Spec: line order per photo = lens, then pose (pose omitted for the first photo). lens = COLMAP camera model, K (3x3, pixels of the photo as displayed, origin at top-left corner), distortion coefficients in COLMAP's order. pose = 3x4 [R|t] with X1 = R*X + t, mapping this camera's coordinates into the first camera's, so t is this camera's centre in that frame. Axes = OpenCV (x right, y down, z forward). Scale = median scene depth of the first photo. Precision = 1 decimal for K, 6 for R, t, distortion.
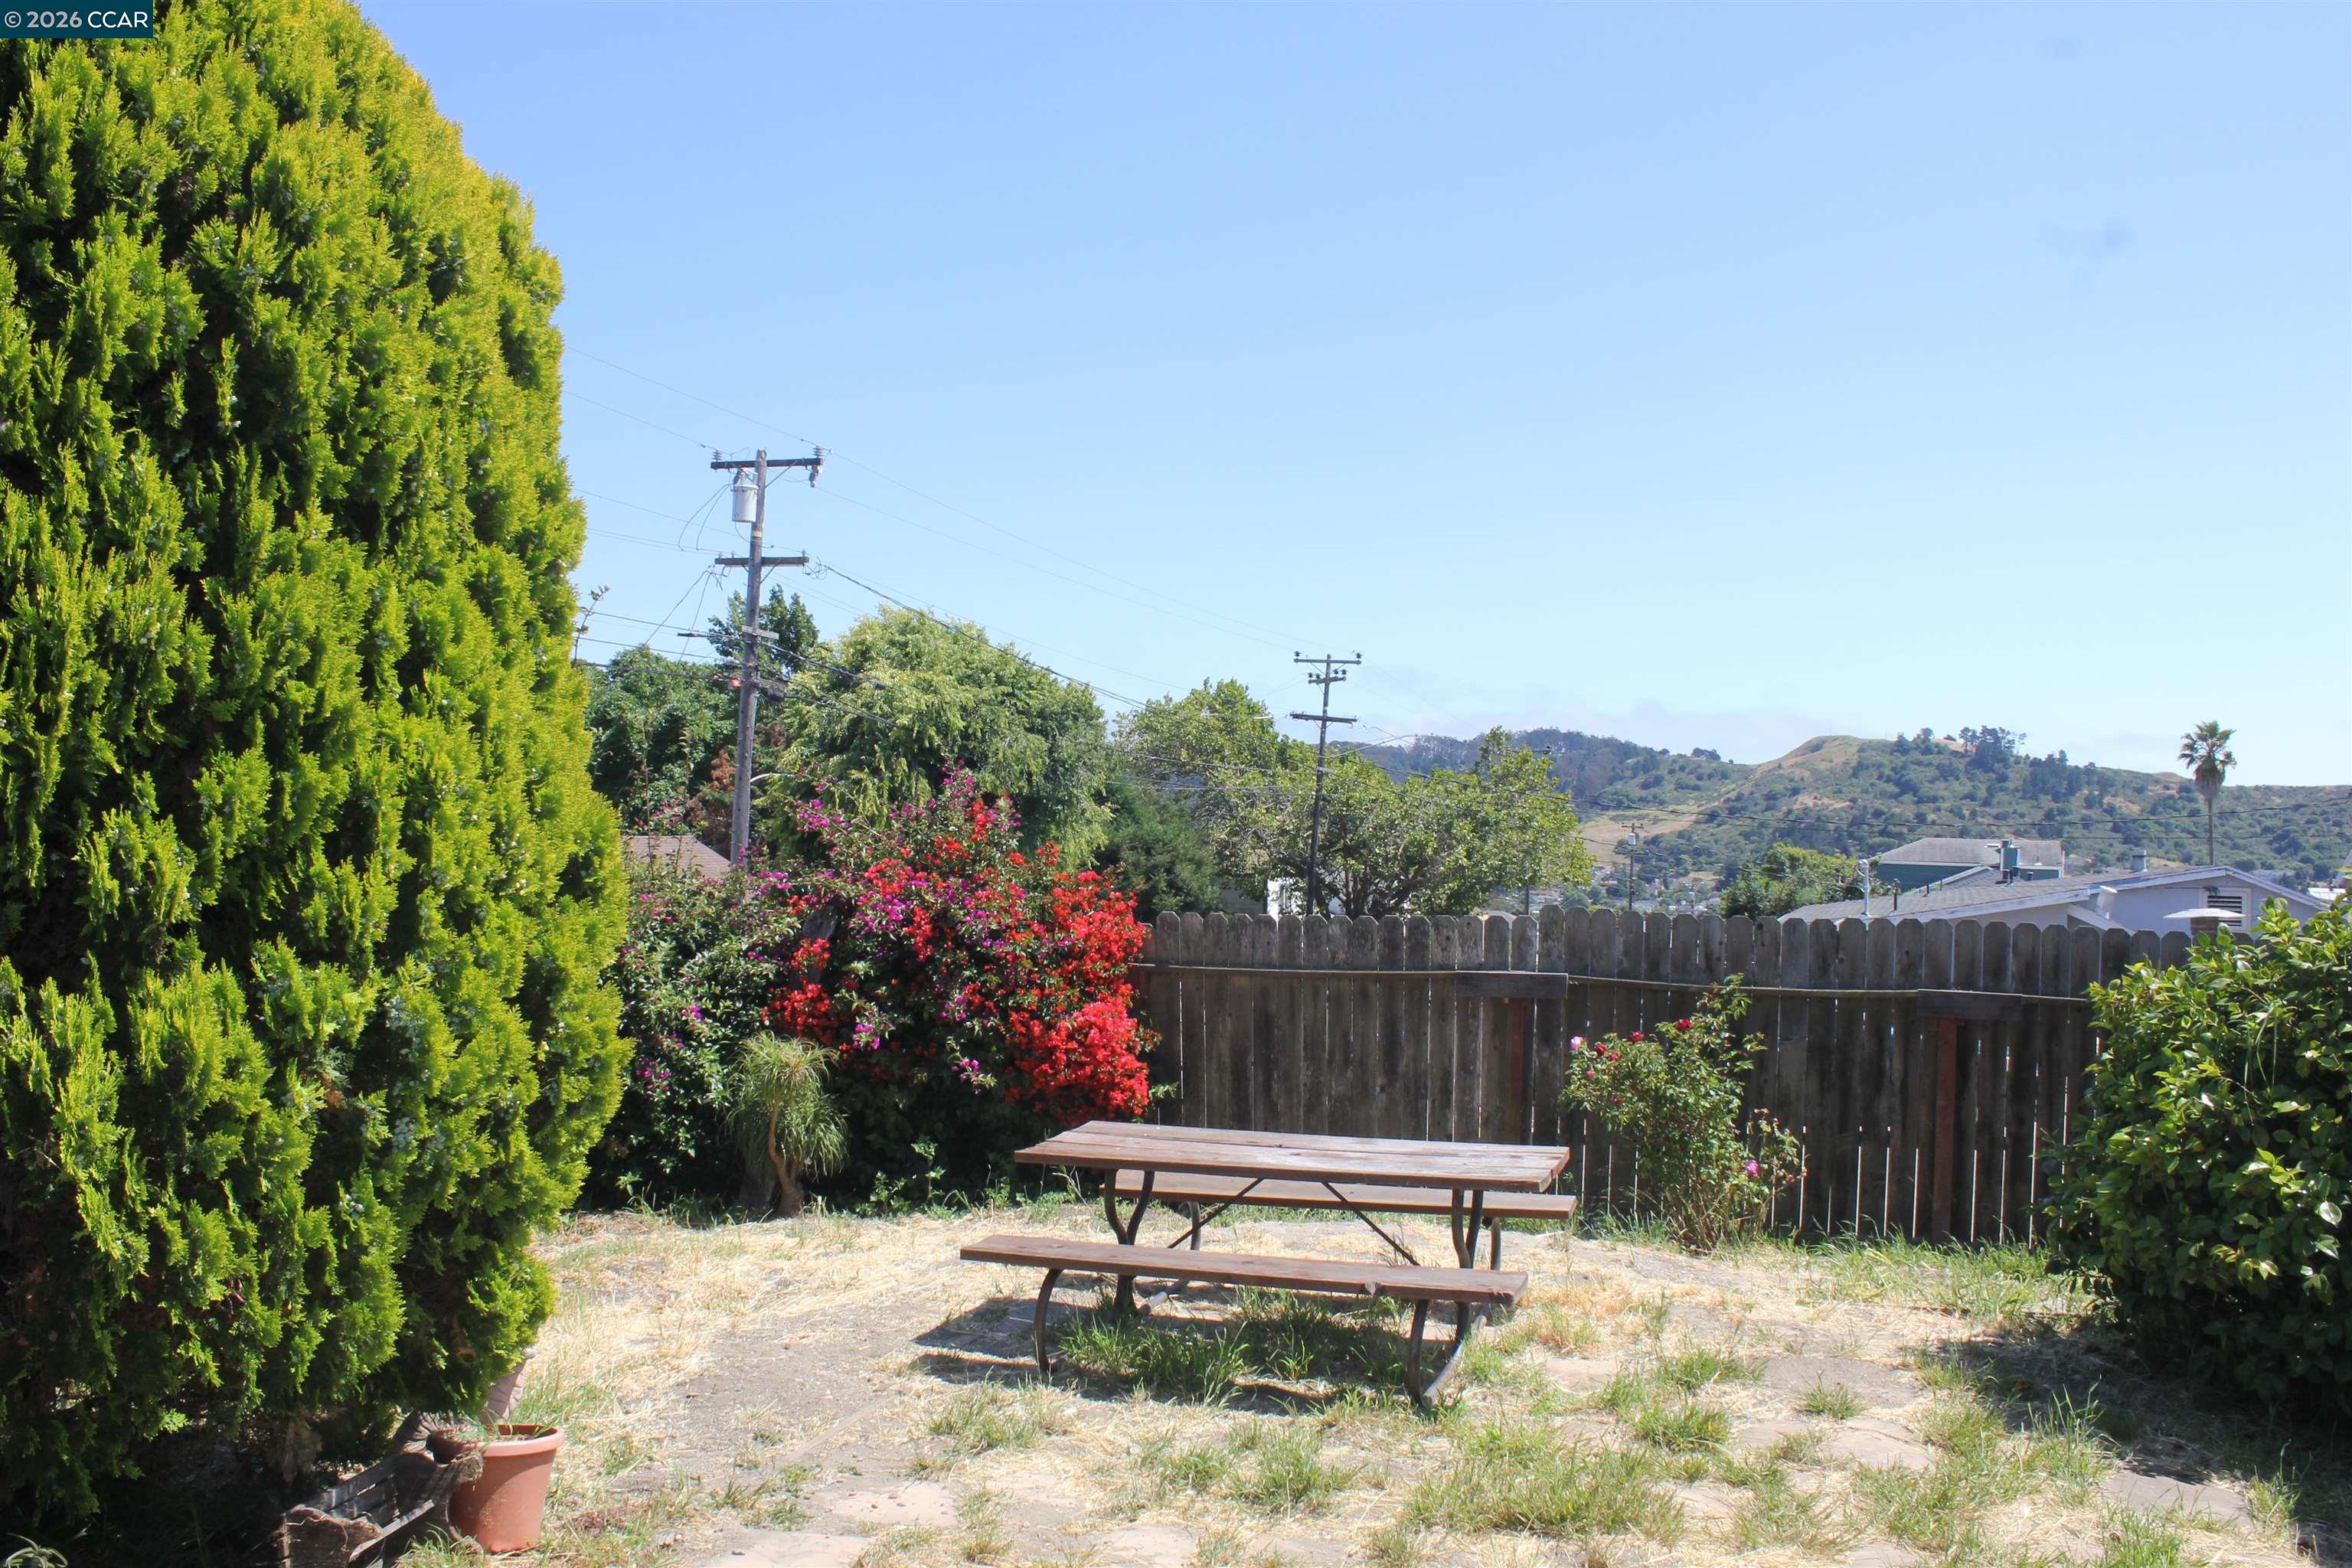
lens RADIAL K [[1948.8, 0, 1160.3], [0, 1948.8, 797.7], [0, 0, 1]] dist [-0.165539, 0.147879]
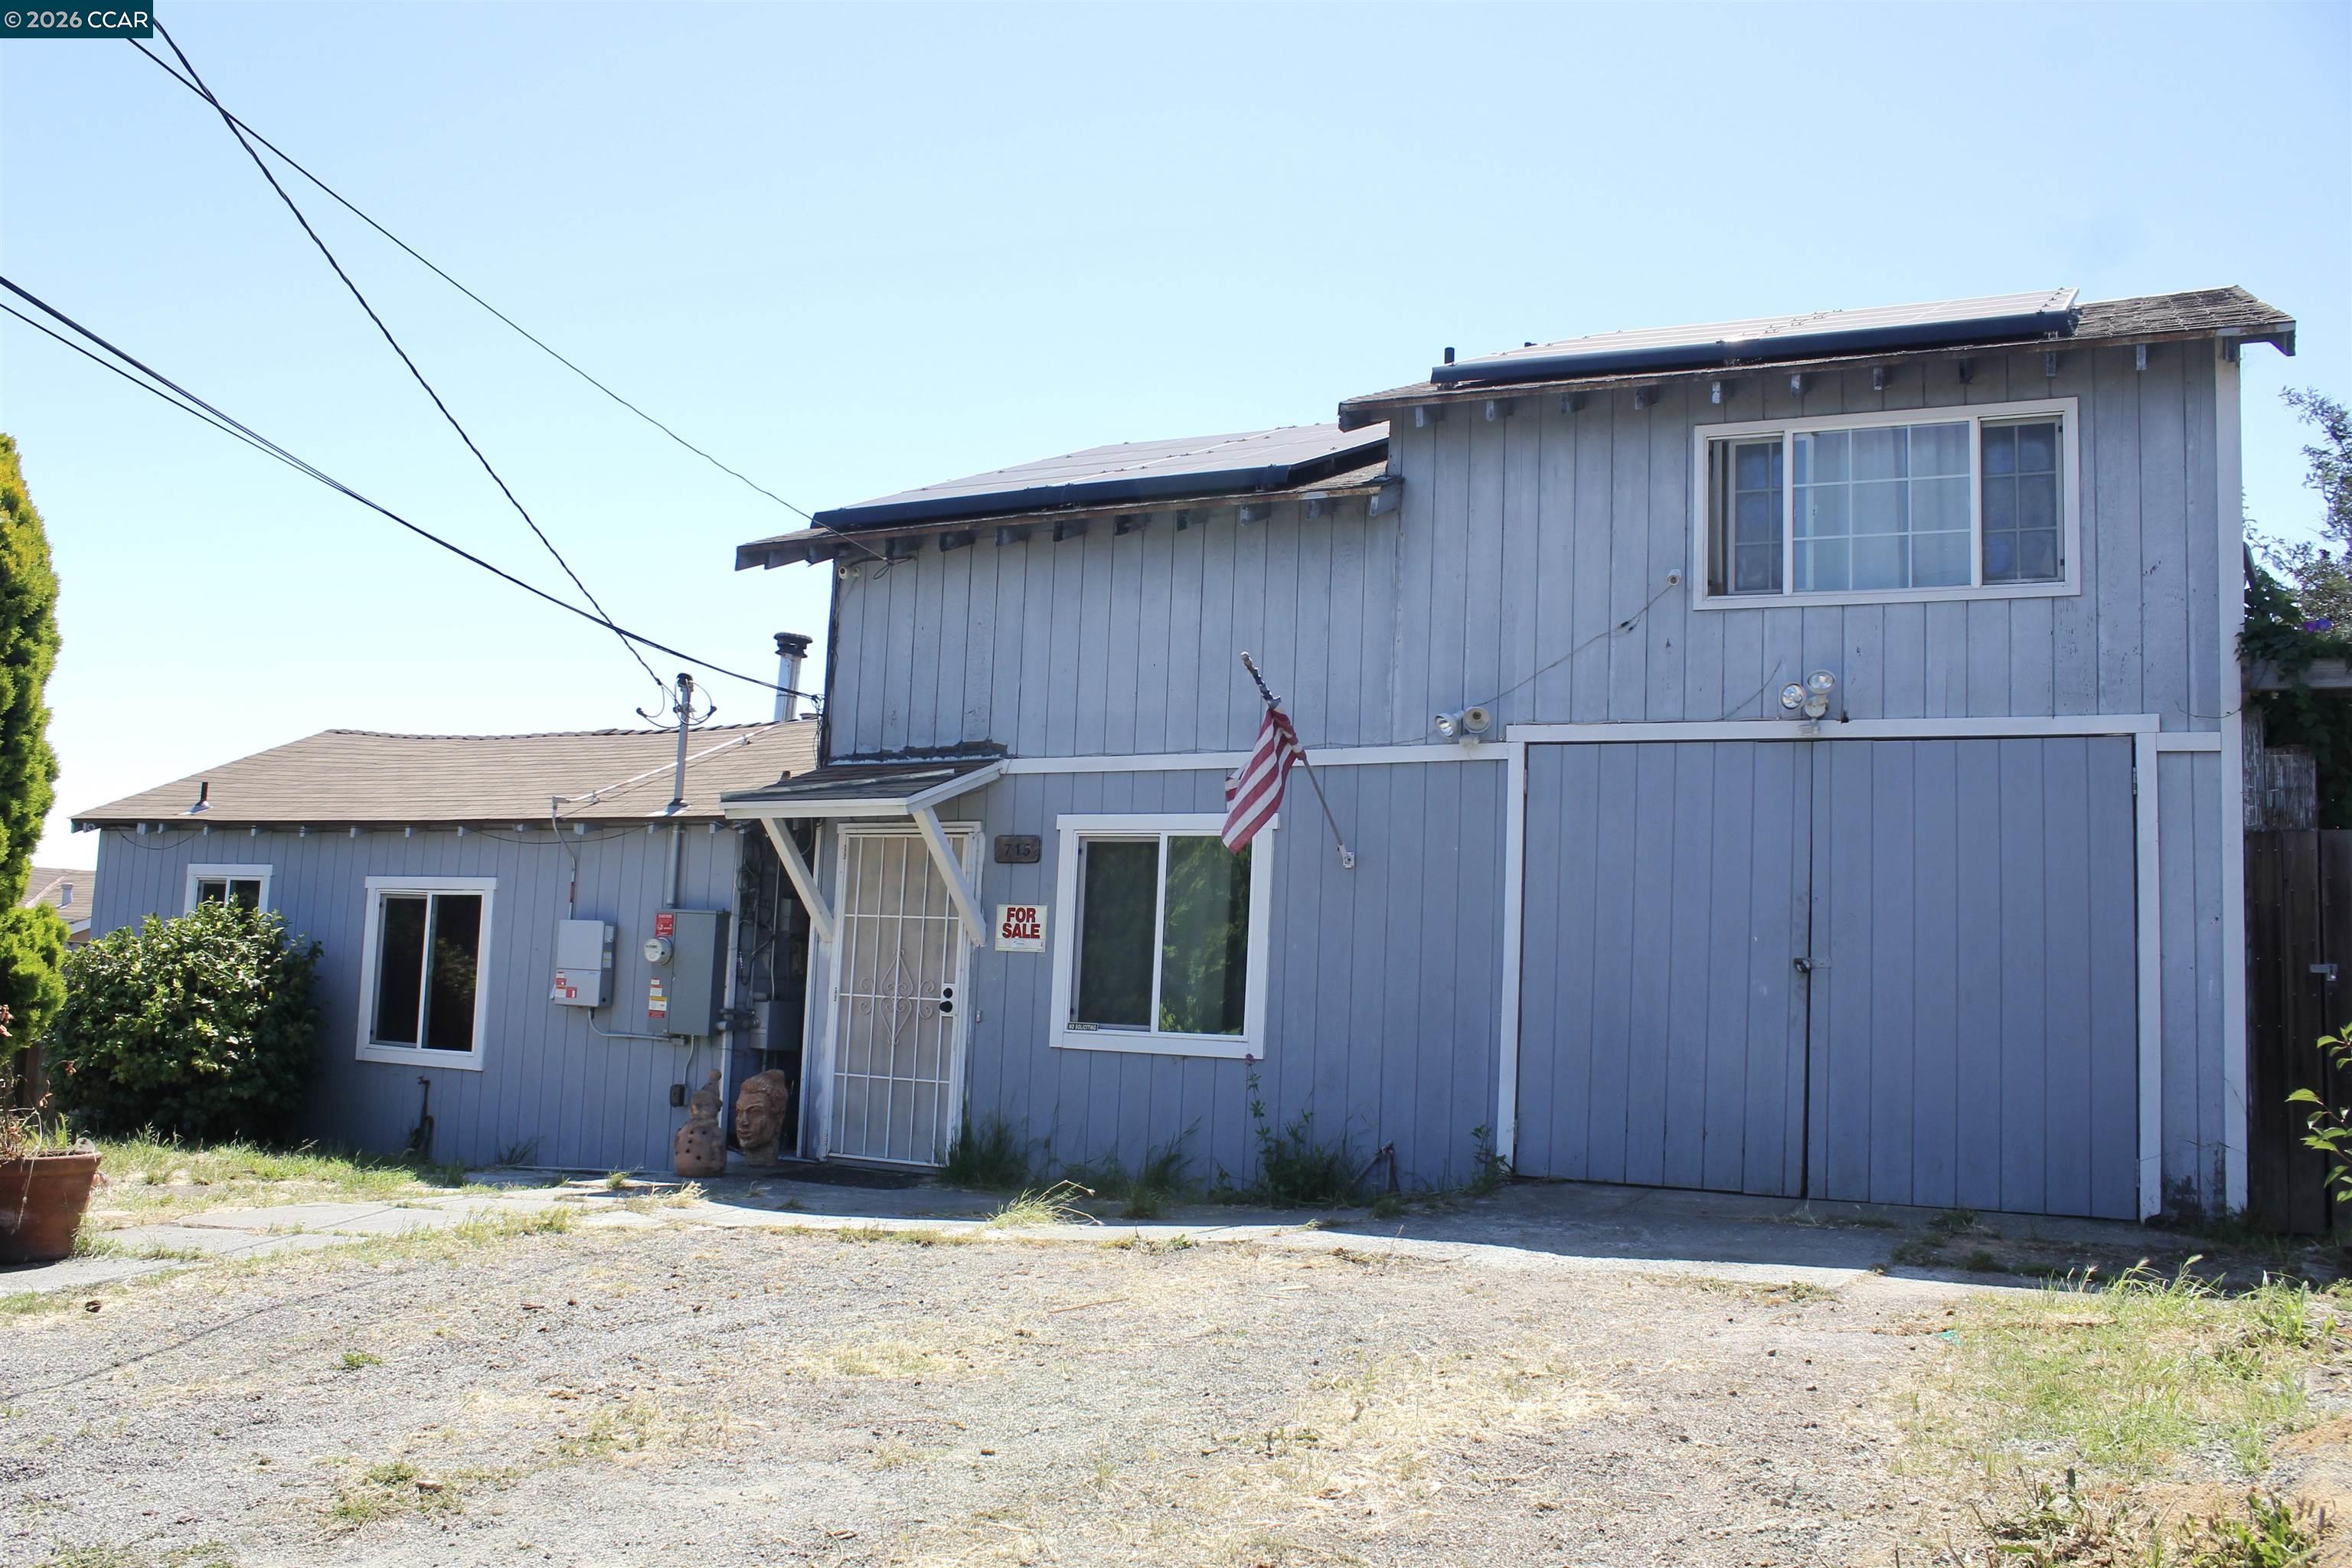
lens RADIAL K [[1948.8, 0, 1160.3], [0, 1948.8, 797.7], [0, 0, 1]] dist [-0.165539, 0.147879]
pose [[0.128879, 0.085996, 0.987925, -0.946900], [-0.059911, 0.995088, -0.078804, 0.015080], [-0.989849, -0.049031, 0.133398, -0.291943]]
